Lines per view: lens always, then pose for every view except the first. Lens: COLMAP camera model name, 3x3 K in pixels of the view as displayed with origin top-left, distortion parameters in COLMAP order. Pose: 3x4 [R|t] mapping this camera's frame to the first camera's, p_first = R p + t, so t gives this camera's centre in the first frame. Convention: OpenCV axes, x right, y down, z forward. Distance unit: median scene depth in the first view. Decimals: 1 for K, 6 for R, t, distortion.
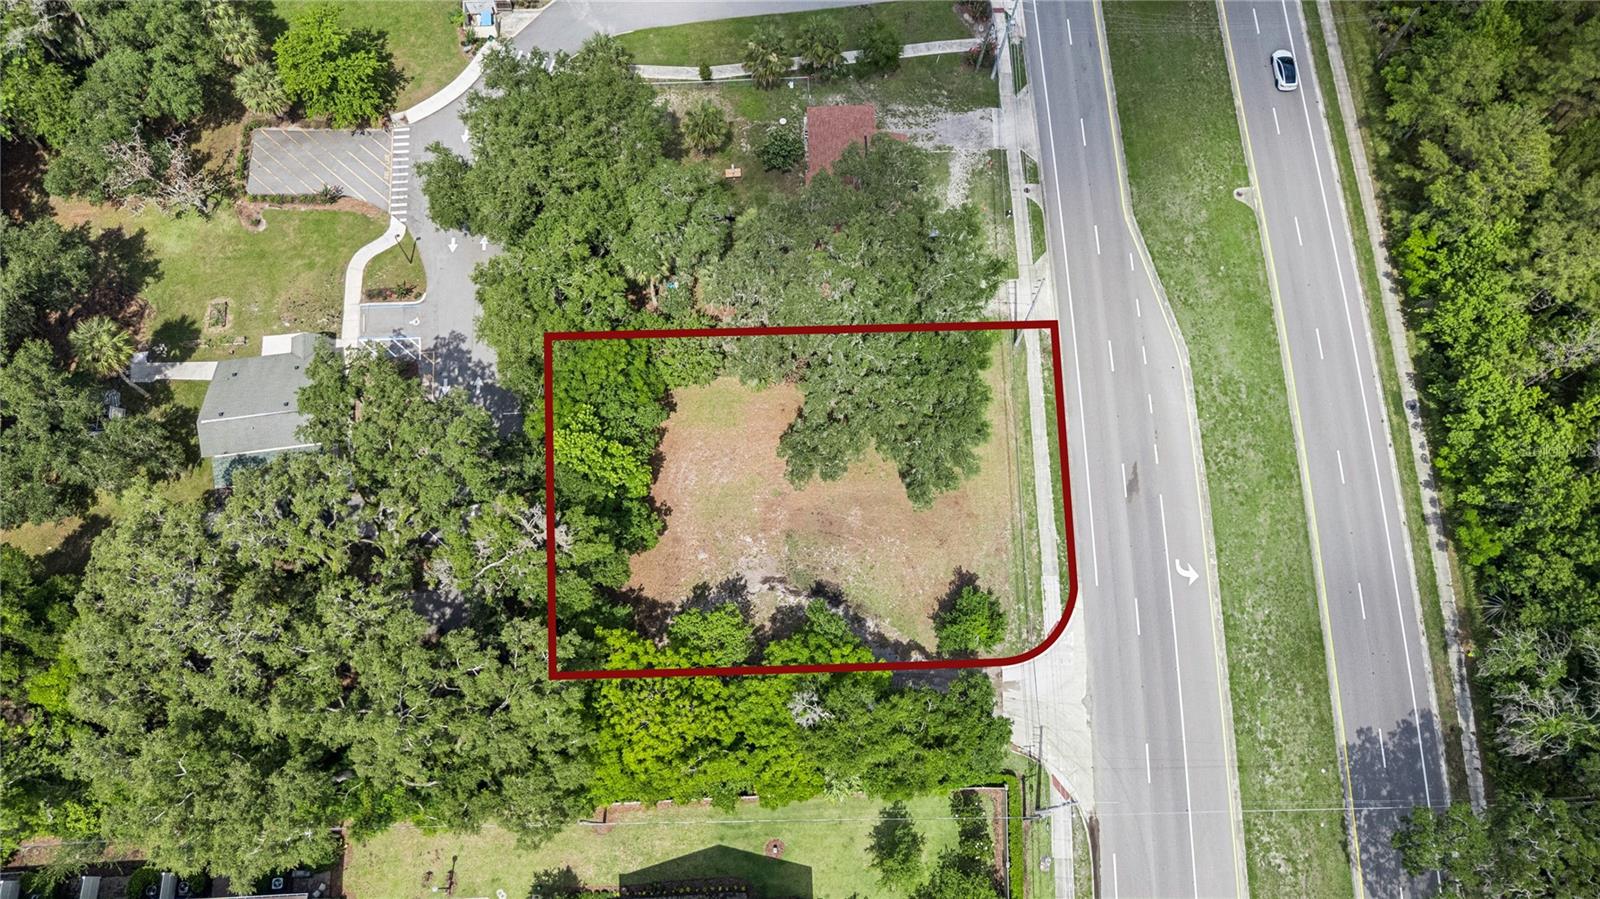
lens RADIAL K [[1195.6, 0, 808.1], [0, 1195.6, 451.4], [0, 0, 1]] dist [0.070231, -0.060441]
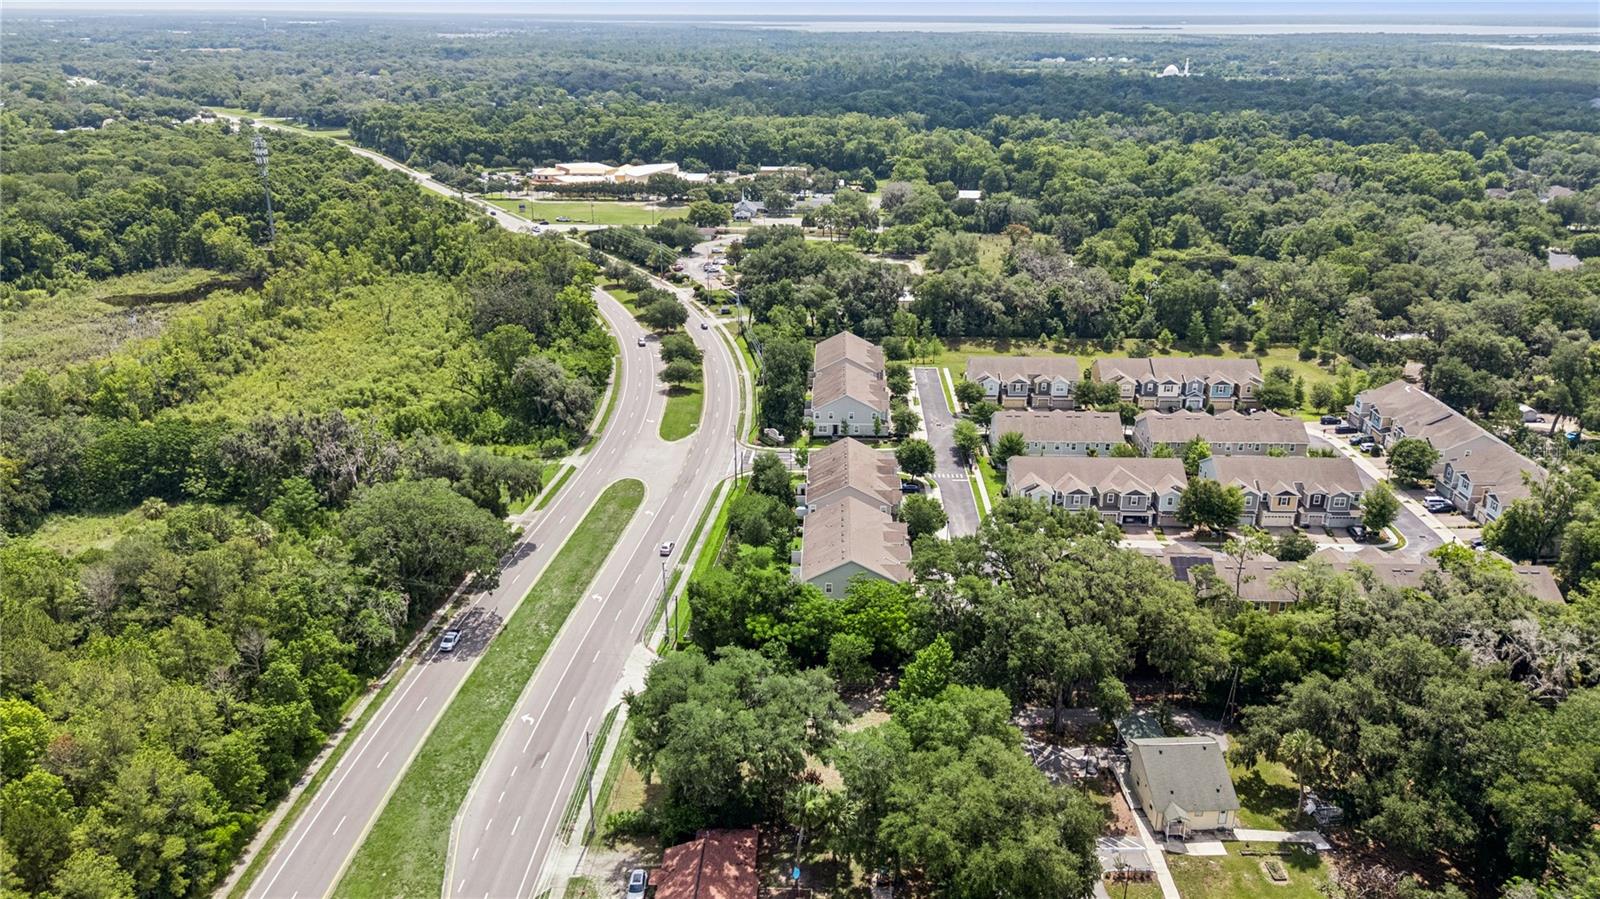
lens RADIAL K [[1195.6, 0, 801.7], [0, 1195.6, 447.9], [0, 0, 1]] dist [0.070231, -0.060441]
pose [[-0.996887, -0.052889, 0.058480, -0.088849], [0.058861, -0.005674, 0.998250, -1.366760], [-0.052465, 0.998584, 0.008769, 0.648040]]
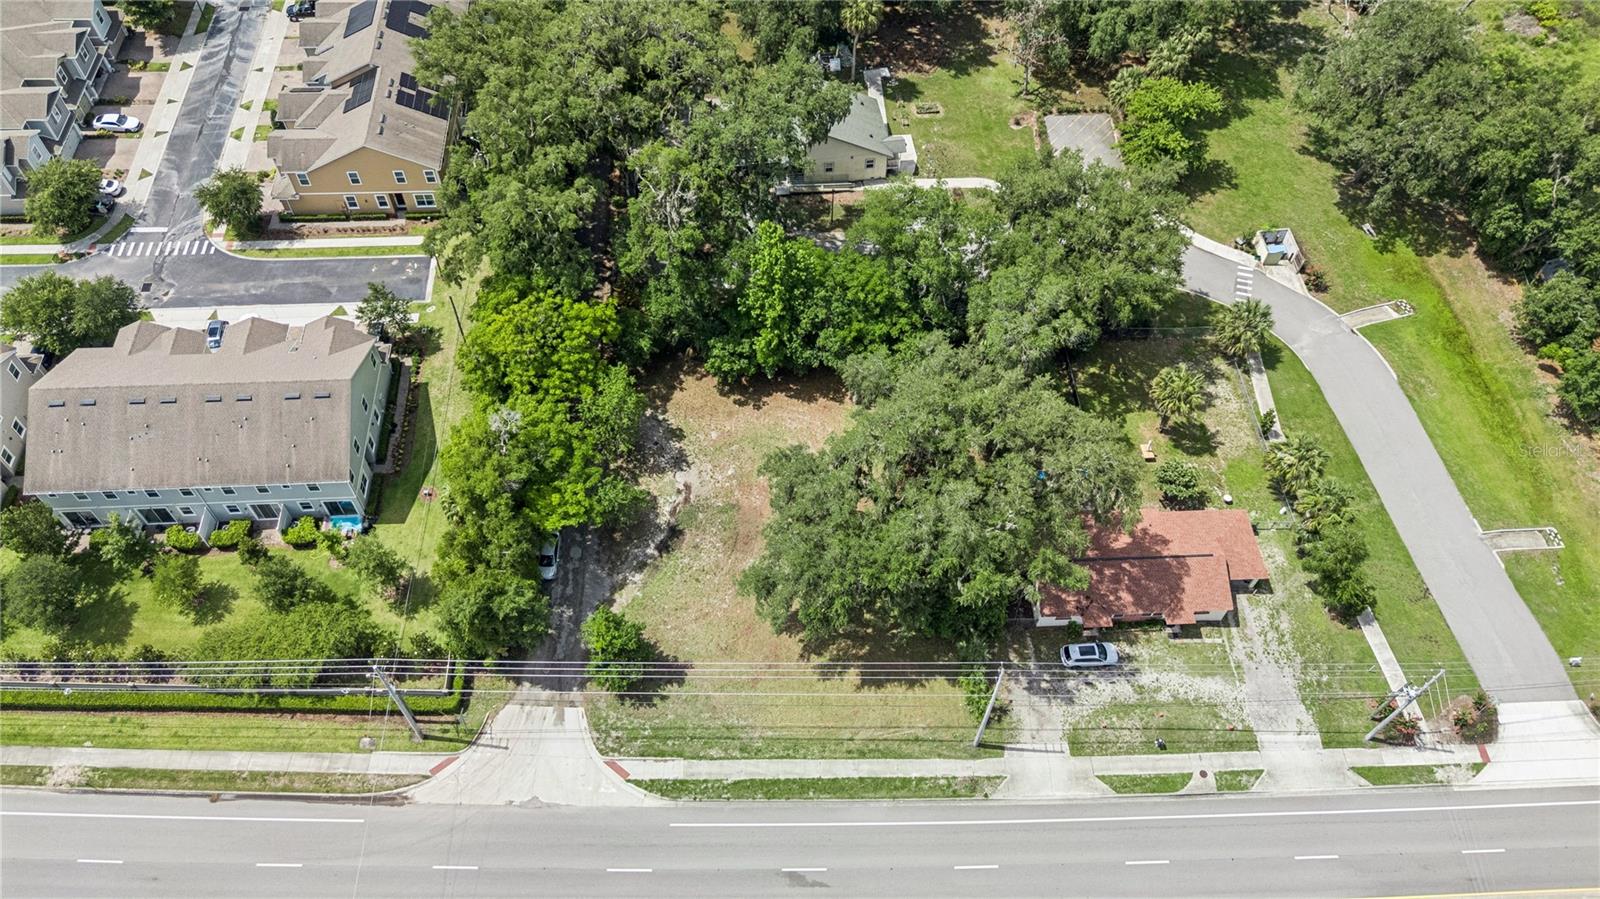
lens RADIAL K [[1195.6, 0, 801.1], [0, 1195.6, 453.8], [0, 0, 1]] dist [0.070231, -0.060441]
pose [[0.014039, 0.799388, -0.600651, 0.543136], [-0.946992, 0.203447, 0.248627, -0.236519], [0.320950, 0.565321, 0.759870, 0.251701]]
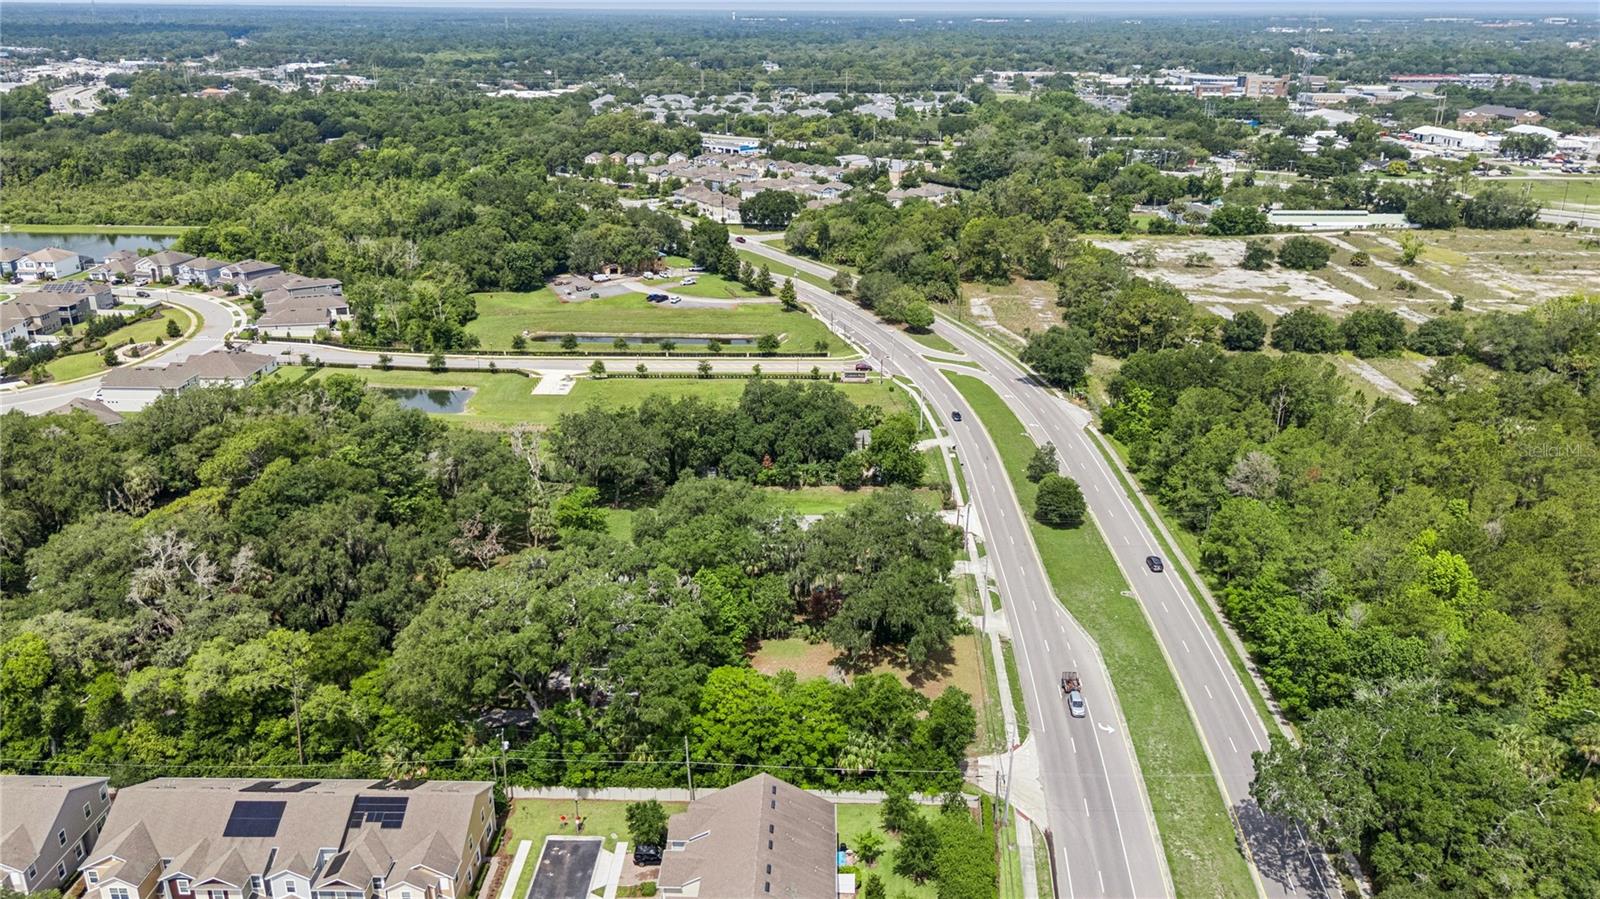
lens RADIAL K [[1195.6, 0, 799.0], [0, 1195.6, 450.3], [0, 0, 1]] dist [0.070231, -0.060441]
pose [[0.997494, 0.004200, -0.070633, 0.048524], [-0.056749, 0.643731, -0.763145, 1.021760], [0.042263, 0.765241, 0.642356, -0.199081]]
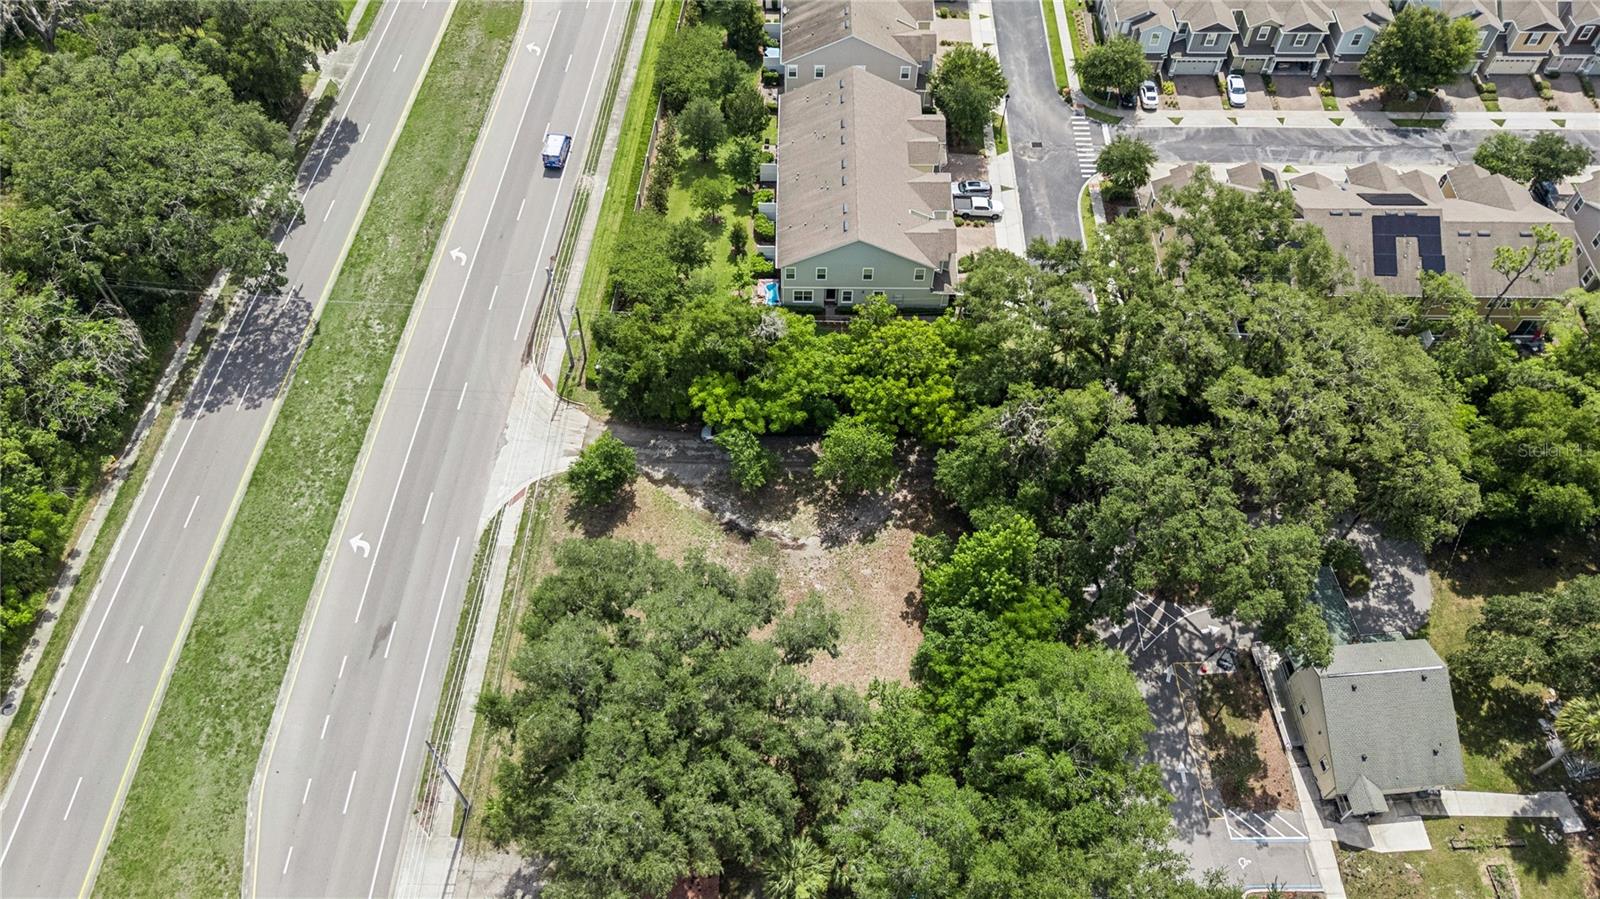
lens RADIAL K [[1195.6, 0, 800.7], [0, 1195.6, 445.8], [0, 0, 1]] dist [0.070231, -0.060441]
pose [[-0.998103, -0.061511, -0.002614, -0.027309], [0.032557, -0.563363, 0.825568, -0.643445], [-0.052254, 0.823917, 0.564297, 0.382726]]
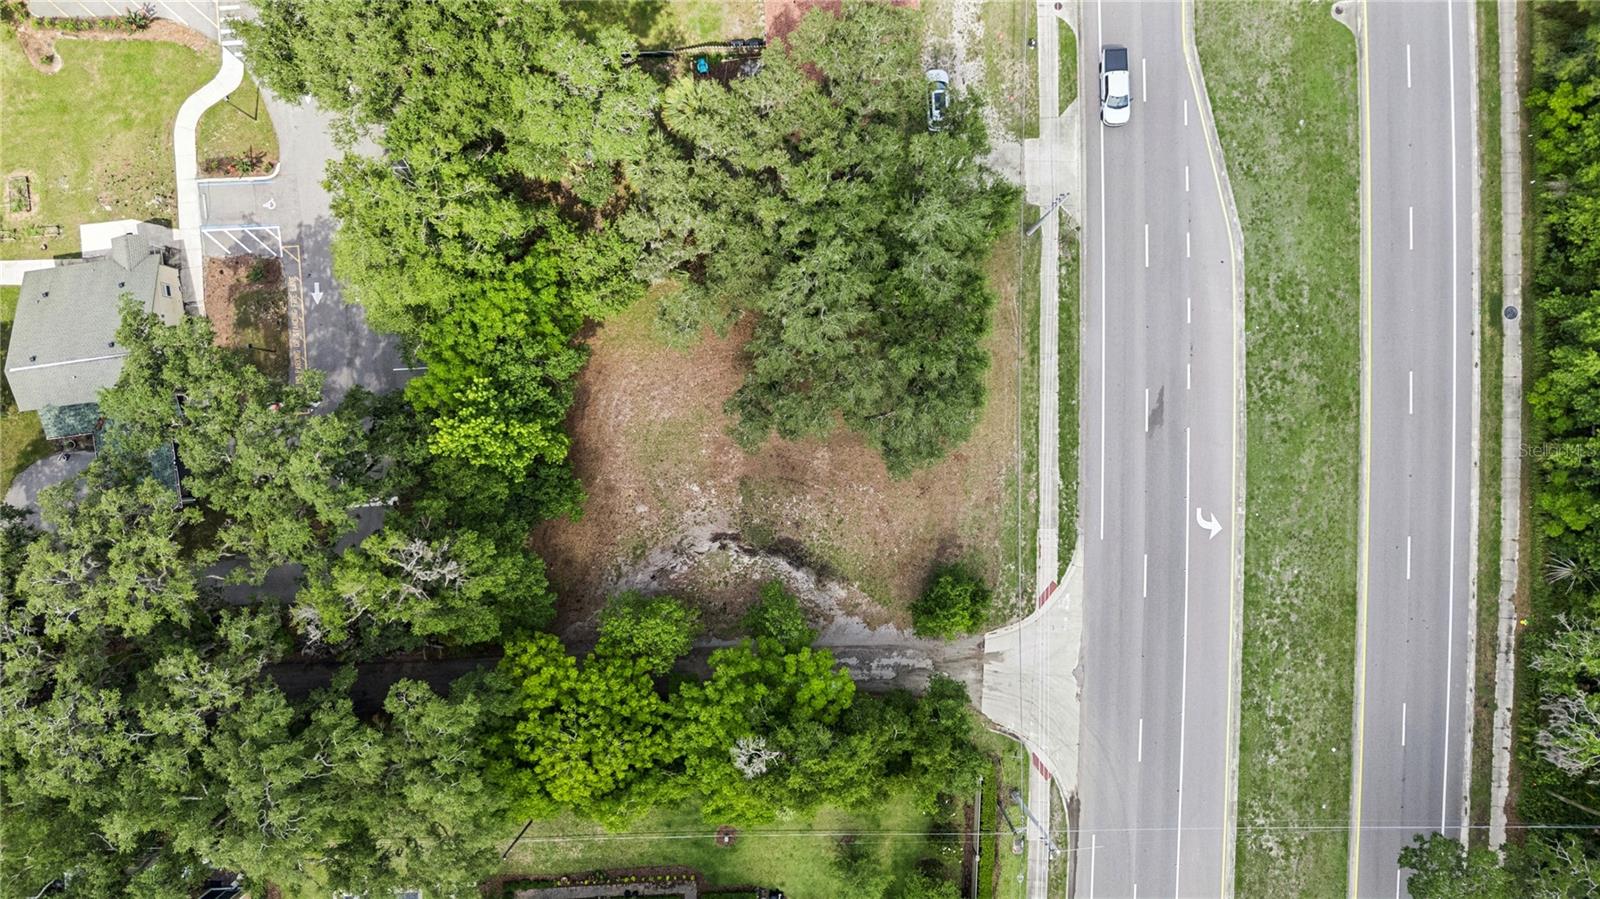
lens RADIAL K [[1195.6, 0, 810.9], [0, 1195.6, 448.1], [0, 0, 1]] dist [0.070231, -0.060441]
pose [[0.999931, 0.007281, -0.009241, 0.040162], [-0.003702, 0.940323, 0.340262, -0.243689], [0.011167, -0.340204, 0.940285, 0.213785]]
